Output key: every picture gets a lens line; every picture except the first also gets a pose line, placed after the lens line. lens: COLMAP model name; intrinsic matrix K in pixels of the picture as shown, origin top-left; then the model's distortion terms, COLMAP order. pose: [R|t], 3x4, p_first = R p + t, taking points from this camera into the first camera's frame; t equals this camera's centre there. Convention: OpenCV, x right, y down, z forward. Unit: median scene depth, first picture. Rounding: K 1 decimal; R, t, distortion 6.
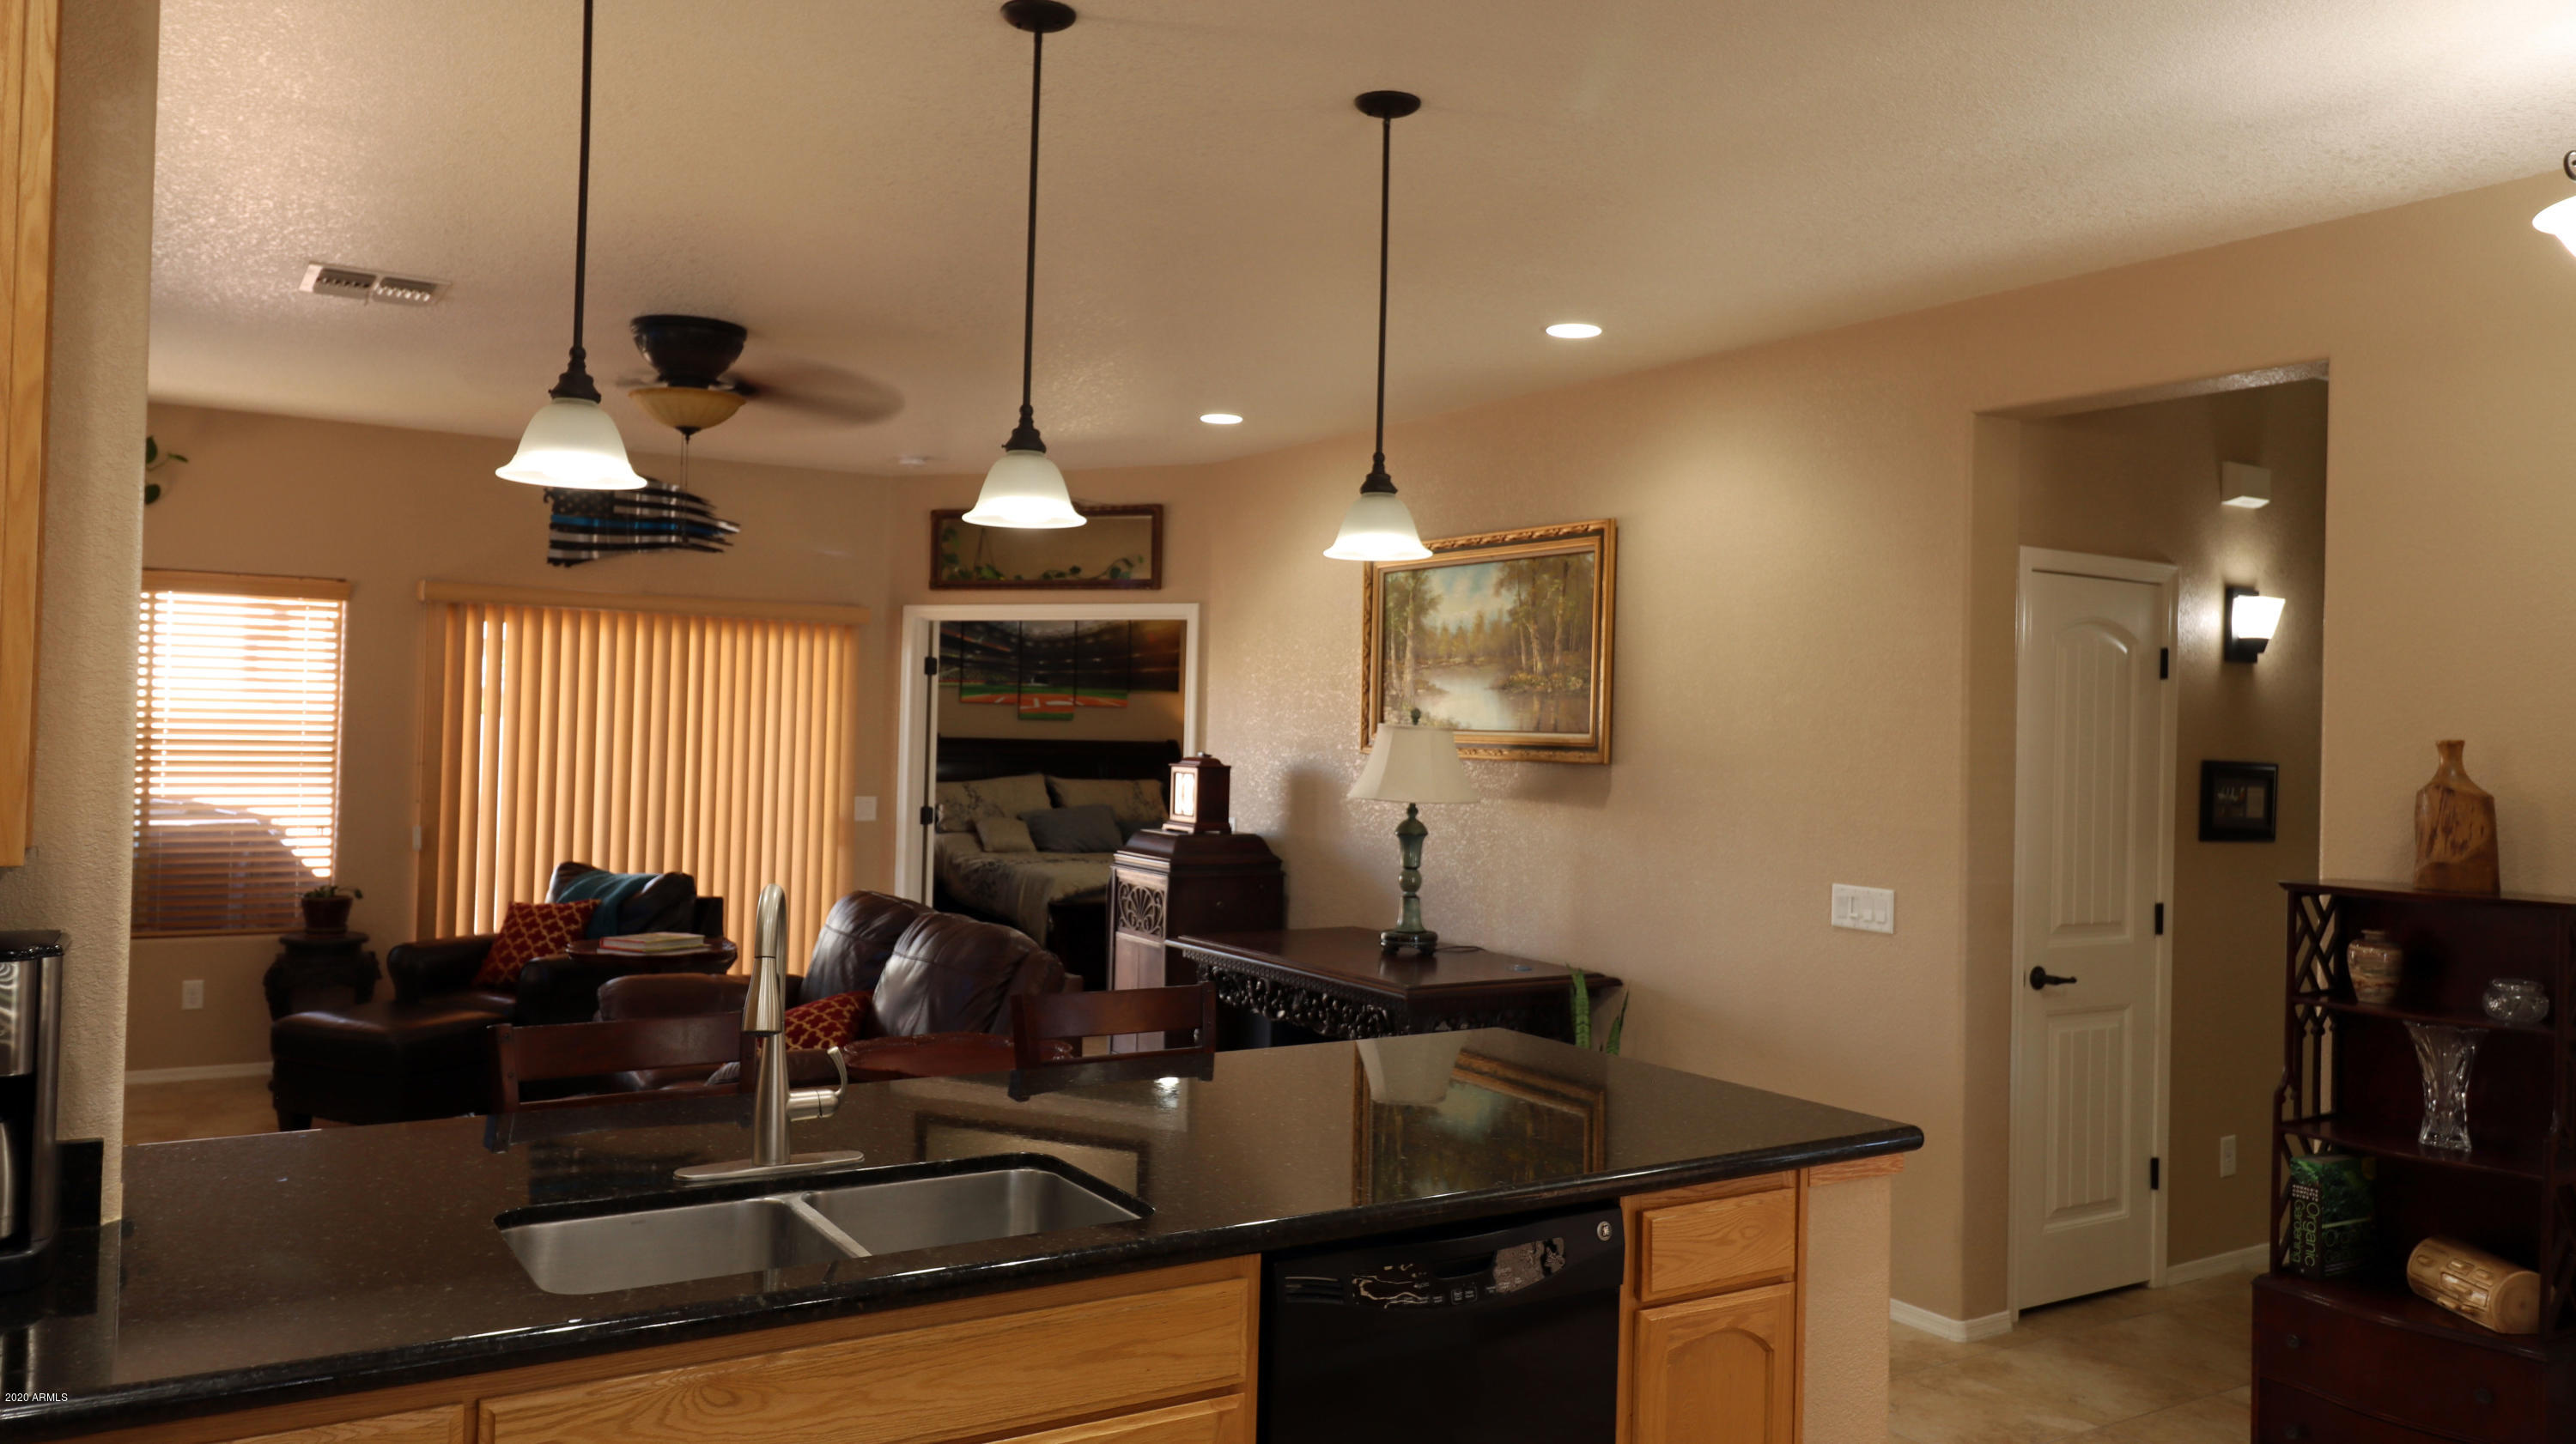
lens RADIAL K [[1842.4, 0, 1290.0], [0, 1842.4, 701.3], [0, 0, 1]] dist [0.022736, -0.017804]
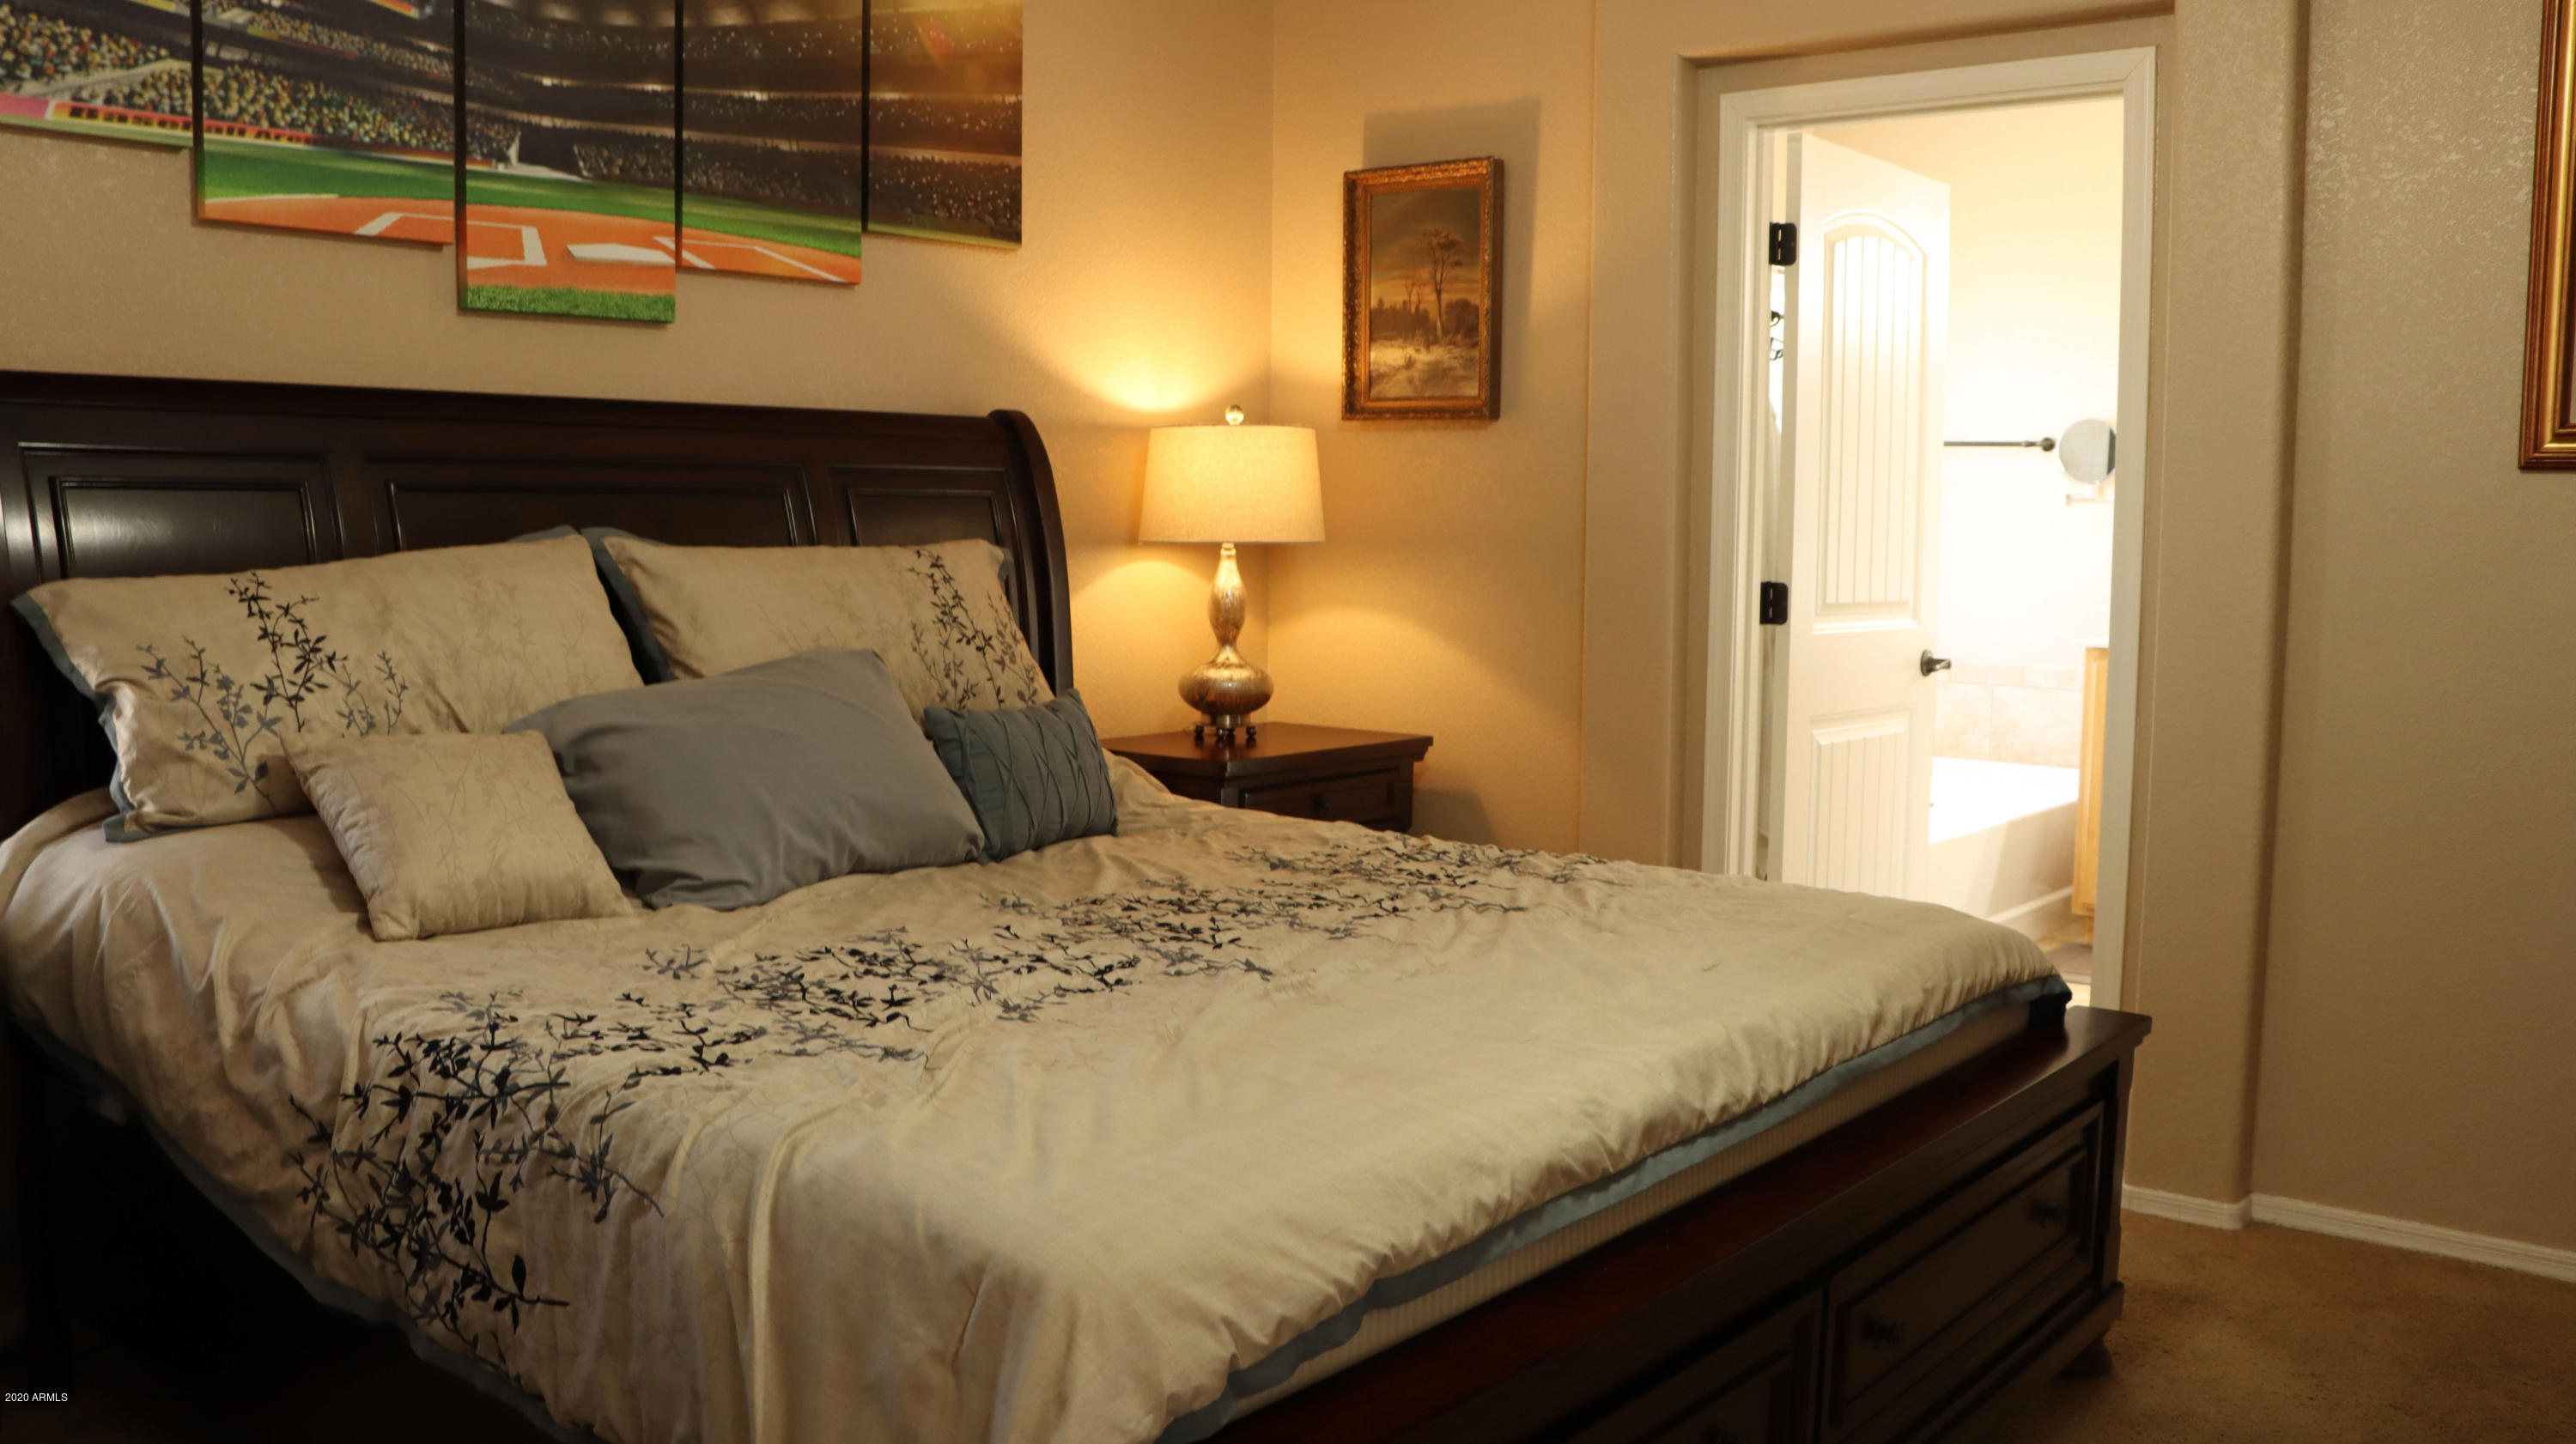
lens RADIAL K [[2121.0, 0, 1313.2], [0, 2121.0, 727.2], [0, 0, 1]] dist [-0.177190, 0.147941]
pose [[0.948867, -0.044947, 0.312461, -0.256636], [0.008321, 0.993029, 0.117577, 0.065930], [-0.315568, -0.108965, 0.942626, 1.420222]]
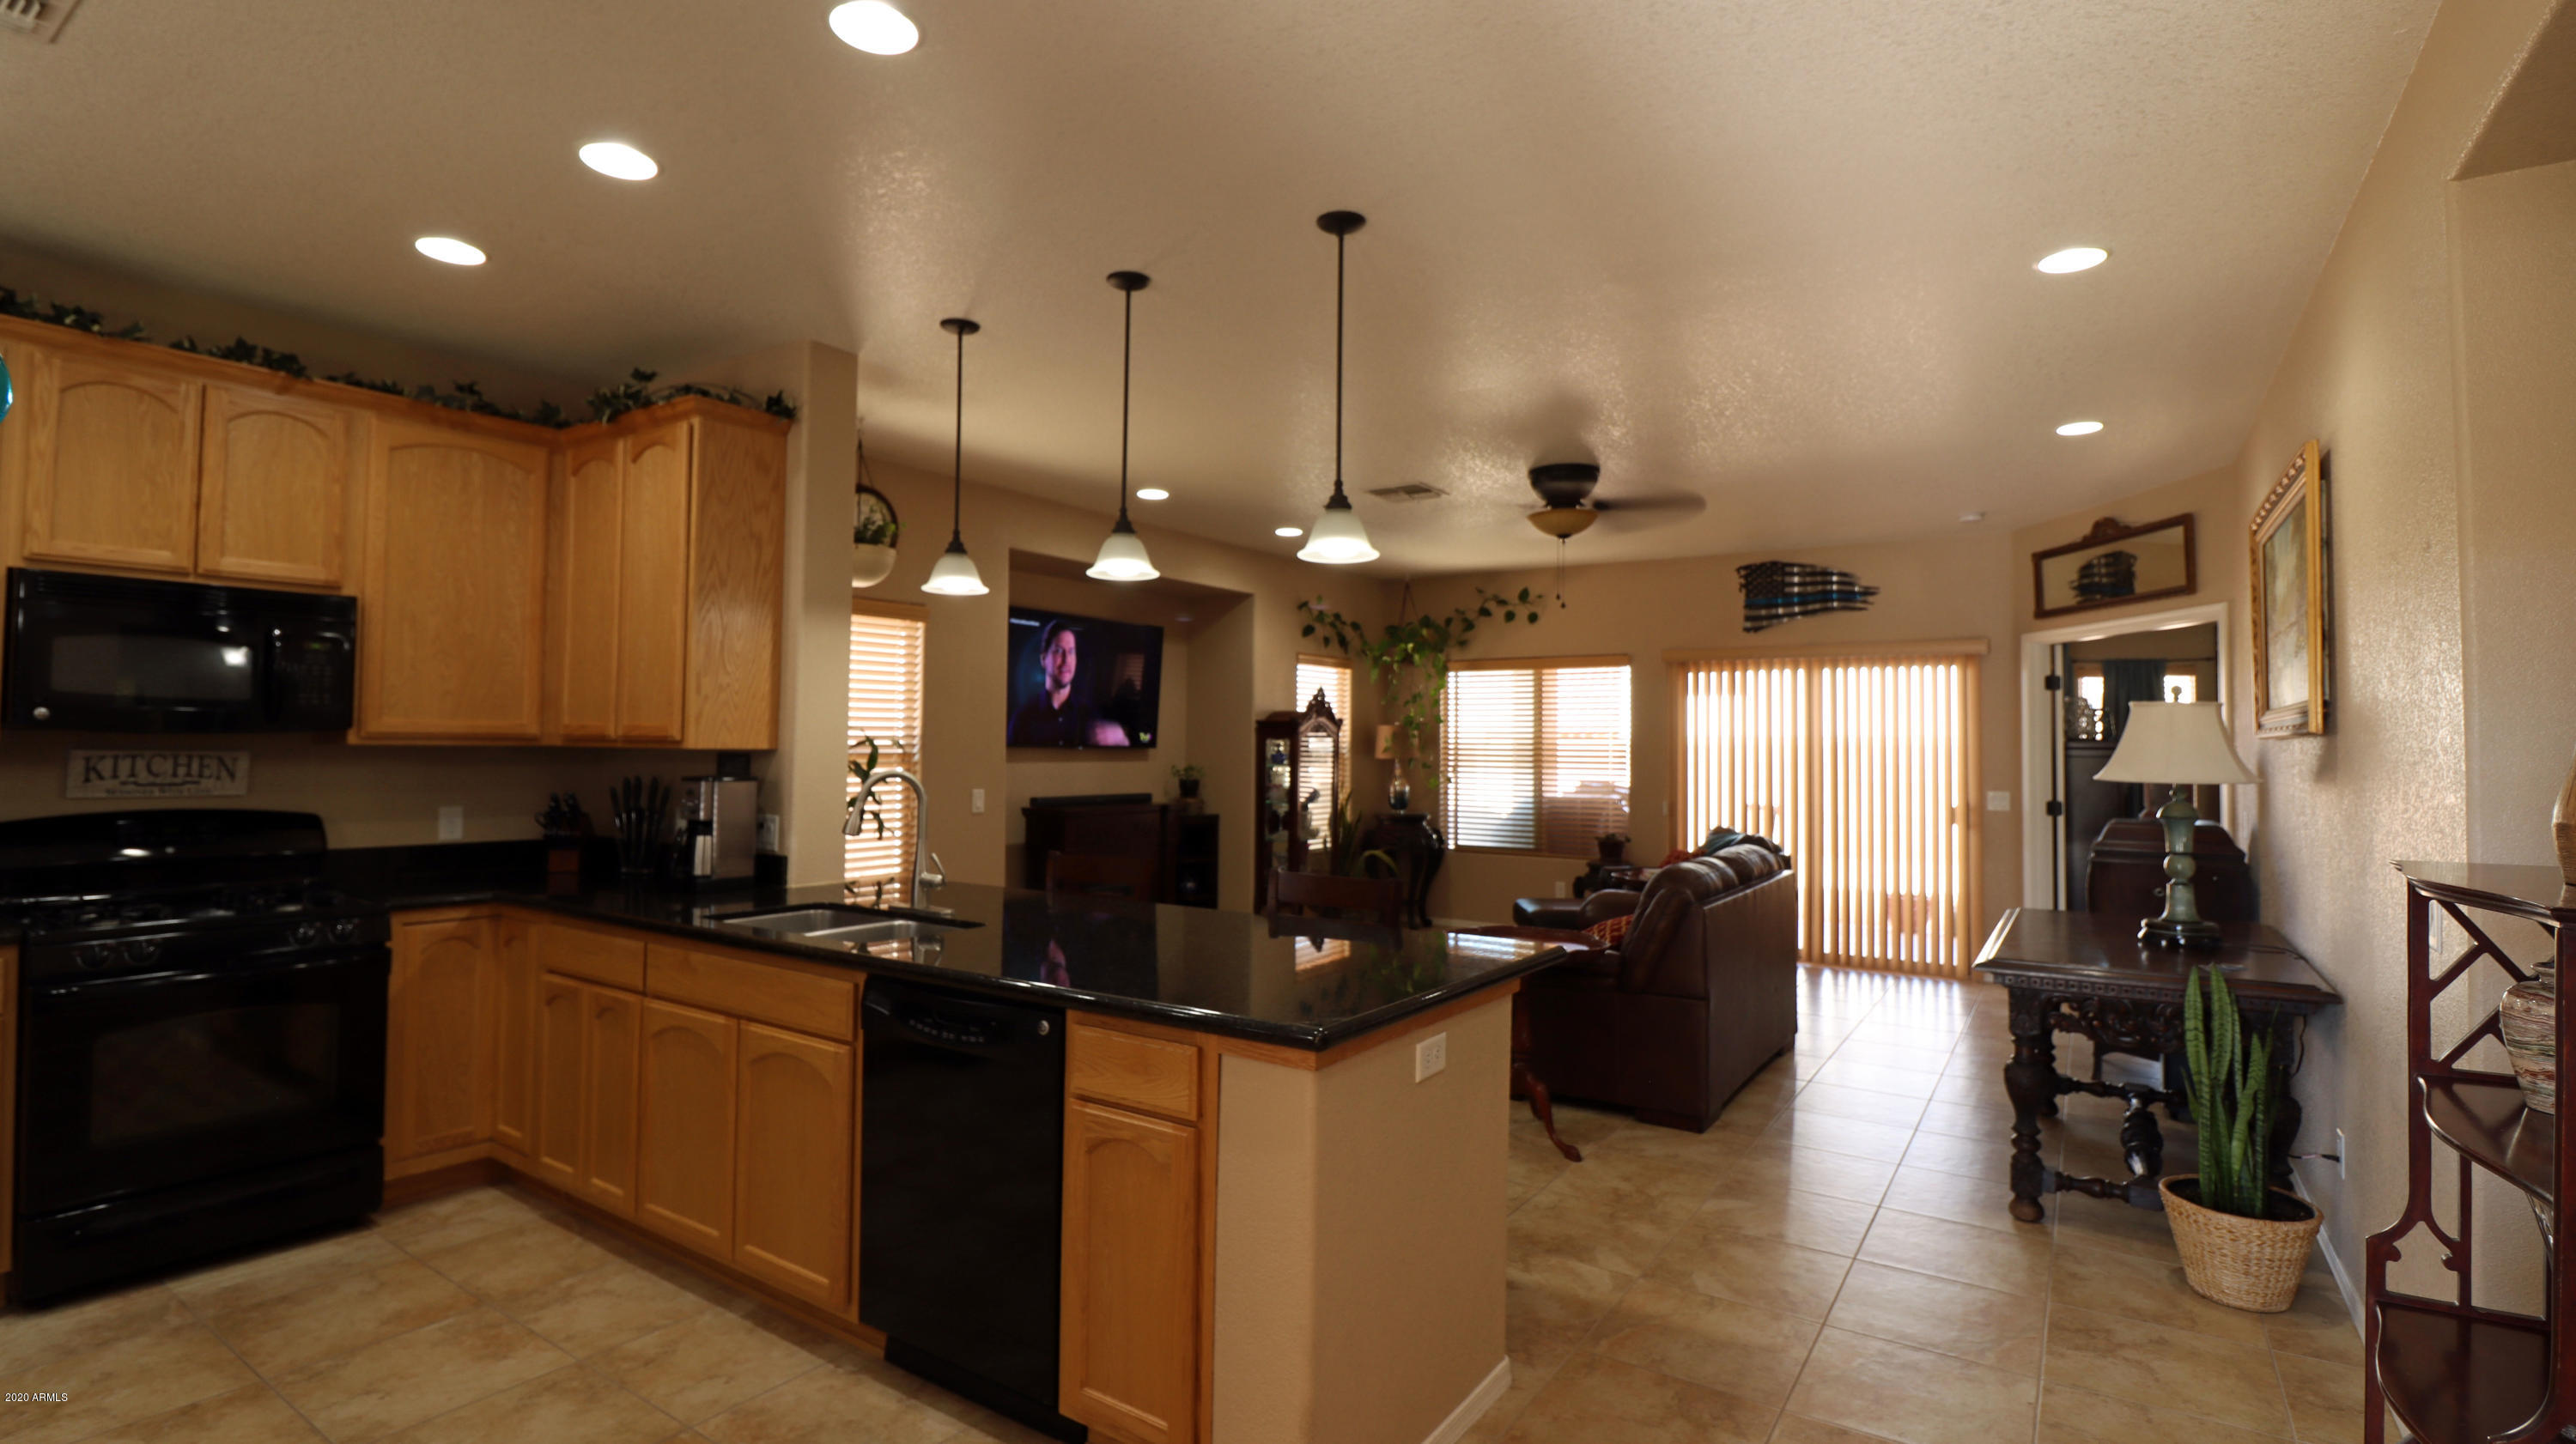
lens RADIAL K [[1190.2, 0, 1283.2], [0, 1190.2, 702.1], [0, 0, 1]] dist [-0.011175, -0.003999]
pose [[0.401854, -0.053851, -0.914119, 0.442053], [0.014534, 0.998519, -0.052433, 0.038644], [0.915588, 0.007785, 0.402042, 0.334348]]
